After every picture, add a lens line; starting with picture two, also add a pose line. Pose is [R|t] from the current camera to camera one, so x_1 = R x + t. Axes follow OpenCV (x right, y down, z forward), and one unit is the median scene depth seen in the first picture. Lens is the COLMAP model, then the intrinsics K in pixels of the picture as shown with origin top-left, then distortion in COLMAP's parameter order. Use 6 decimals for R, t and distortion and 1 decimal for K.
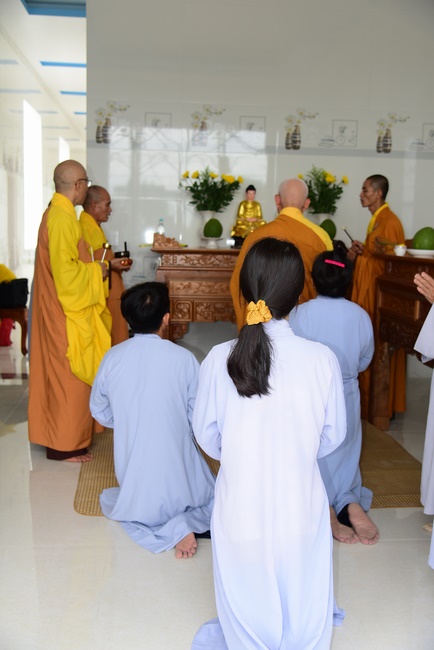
lens RADIAL K [[705.9, 0, 217.0], [0, 705.9, 325.0], [0, 0, 1]] dist [-0.016050, -0.002758]
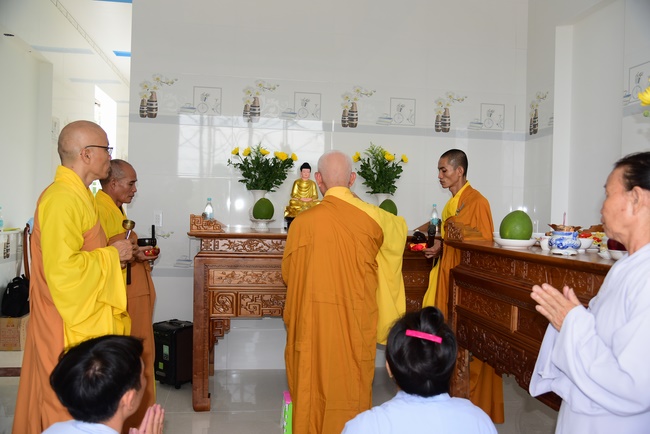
lens RADIAL K [[550.4, 0, 325.0], [0, 550.4, 217.0], [0, 0, 1]] dist [-0.036088, -0.002067]
pose [[0.997883, 0.002798, 0.064980, 0.026721], [0.004499, 0.993711, -0.111889, -0.045200], [-0.064885, 0.111944, 0.991594, 0.282512]]
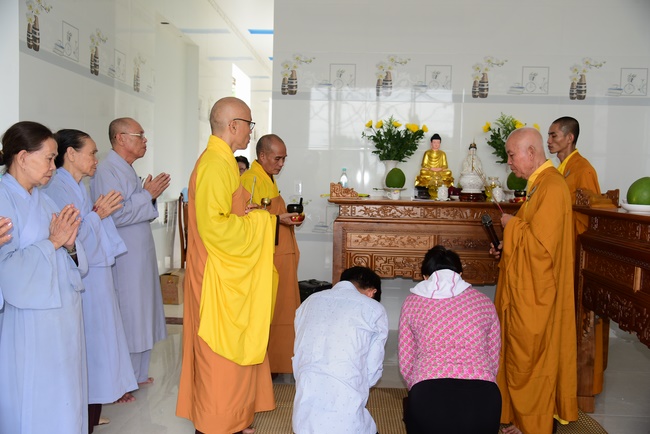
lens RADIAL K [[579.5, 0, 325.0], [0, 579.5, 217.0], [0, 0, 1]] dist [-0.023821, 0.003112]
pose [[0.988493, 0.010875, -0.150877, 0.018683], [-0.020948, 0.997643, -0.065337, -0.028754], [0.149811, 0.067746, 0.986391, 0.197881]]
